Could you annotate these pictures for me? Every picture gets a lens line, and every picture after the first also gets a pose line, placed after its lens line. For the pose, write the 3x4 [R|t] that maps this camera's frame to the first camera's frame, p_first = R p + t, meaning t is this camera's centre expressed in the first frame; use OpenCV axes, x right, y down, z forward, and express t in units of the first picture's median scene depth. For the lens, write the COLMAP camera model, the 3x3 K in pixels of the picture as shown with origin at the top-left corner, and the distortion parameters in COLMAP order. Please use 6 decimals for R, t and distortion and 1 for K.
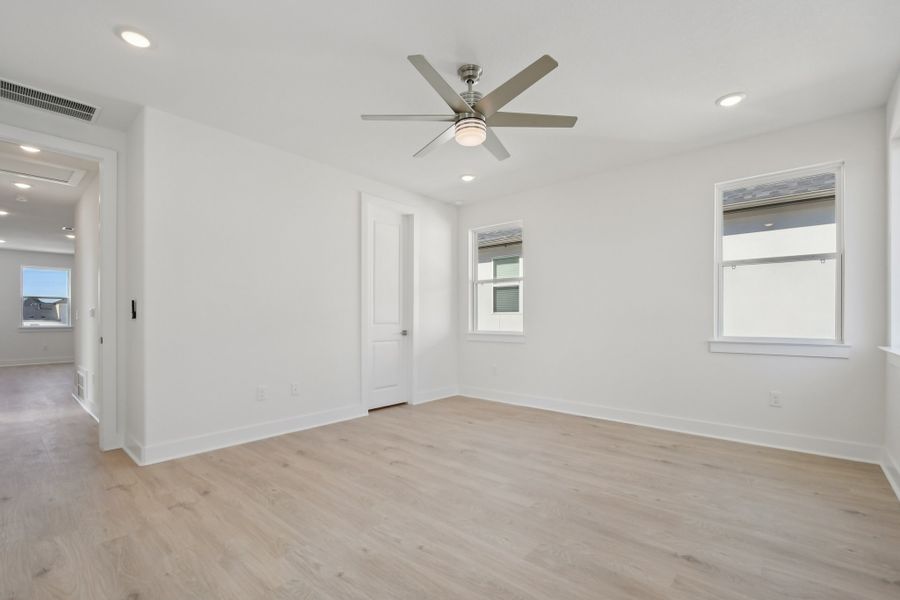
lens RADIAL K [[398.7, 0, 445.1], [0, 398.7, 317.7], [0, 0, 1]] dist [-0.009885, -0.000369]
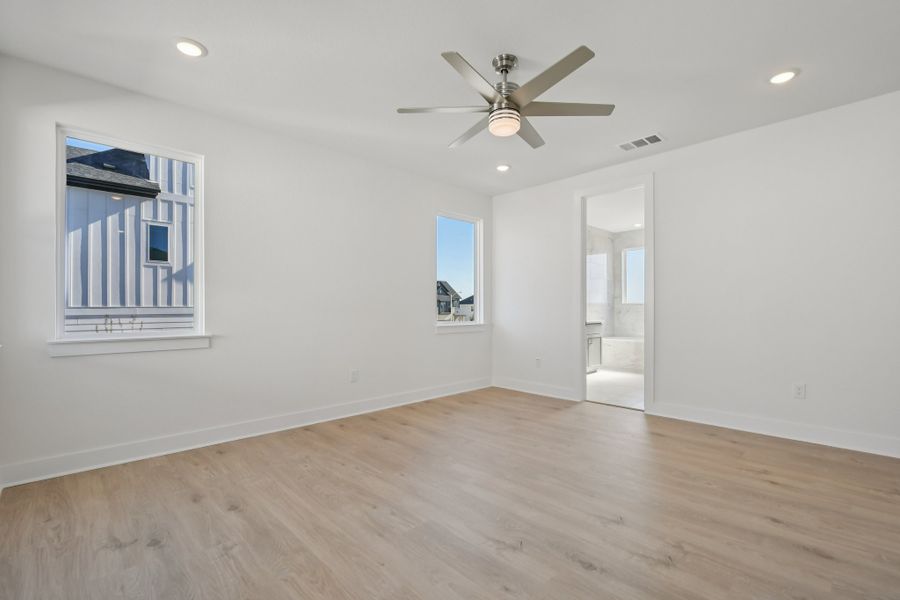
lens RADIAL K [[404.3, 0, 433.7], [0, 404.3, 302.5], [0, 0, 1]] dist [-0.001766, -0.000827]
pose [[-0.993548, 0.005395, 0.113286, 0.103654], [0.003705, 0.999879, -0.015126, -0.000504], [-0.113354, -0.014608, -0.993447, 1.674969]]
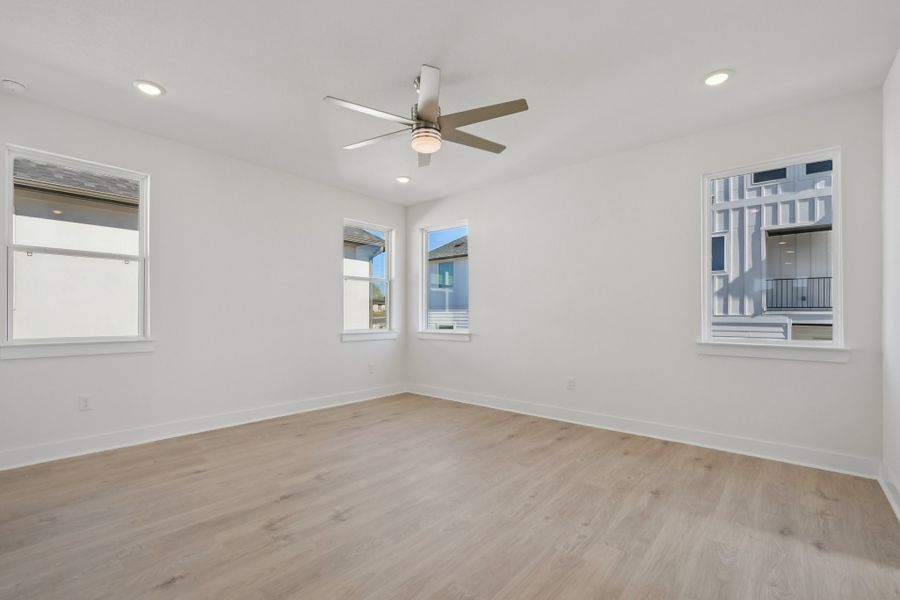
lens RADIAL K [[395.6, 0, 446.0], [0, 395.6, 318.4], [0, 0, 1]] dist [0.000517, -0.001524]
pose [[-0.005390, -0.005610, 0.999970, -0.816660], [-0.005567, 0.999969, 0.005580, -0.003055], [-0.999970, -0.005537, -0.005421, 0.785467]]
